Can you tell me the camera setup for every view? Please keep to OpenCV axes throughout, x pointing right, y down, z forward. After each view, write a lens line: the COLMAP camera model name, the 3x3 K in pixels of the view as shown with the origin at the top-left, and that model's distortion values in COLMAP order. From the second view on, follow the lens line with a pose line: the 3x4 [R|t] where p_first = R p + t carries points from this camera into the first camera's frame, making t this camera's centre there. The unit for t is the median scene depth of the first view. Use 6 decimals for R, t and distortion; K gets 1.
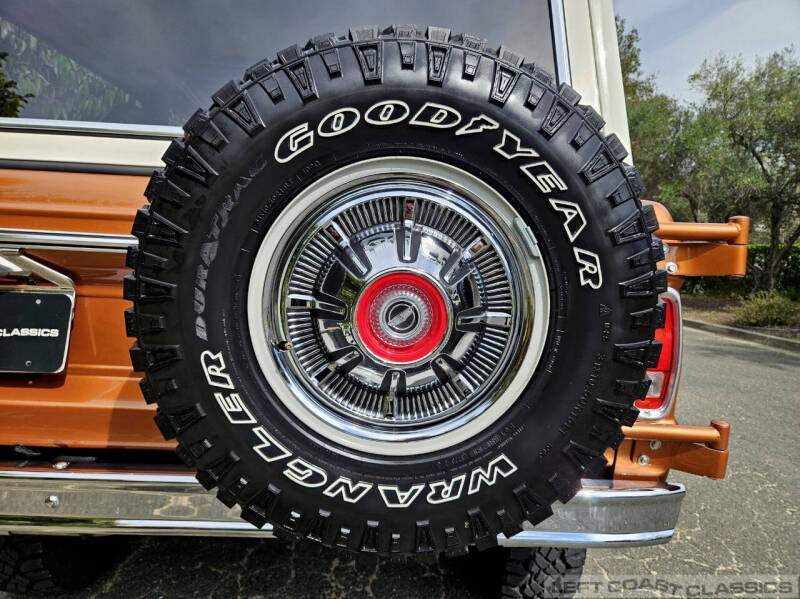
lens RADIAL K [[697.1, 0, 404.4], [0, 697.1, 302.2], [0, 0, 1]] dist [0.041064, -0.016958]
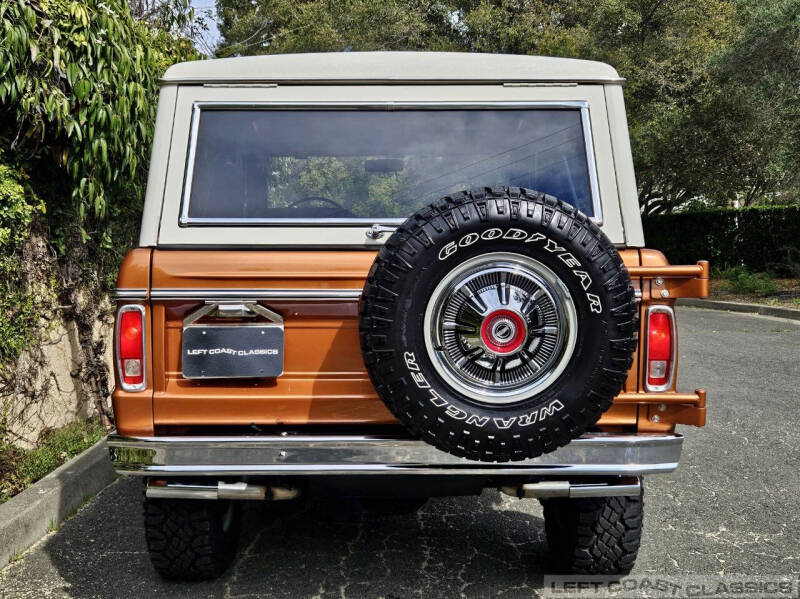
lens RADIAL K [[697.1, 0, 420.5], [0, 697.1, 315.1], [0, 0, 1]] dist [0.041064, -0.016958]
pose [[0.996224, -0.045060, -0.074205, -0.084064], [0.044373, 0.998956, -0.010884, -0.013633], [0.074618, 0.007551, 0.997184, -0.995874]]
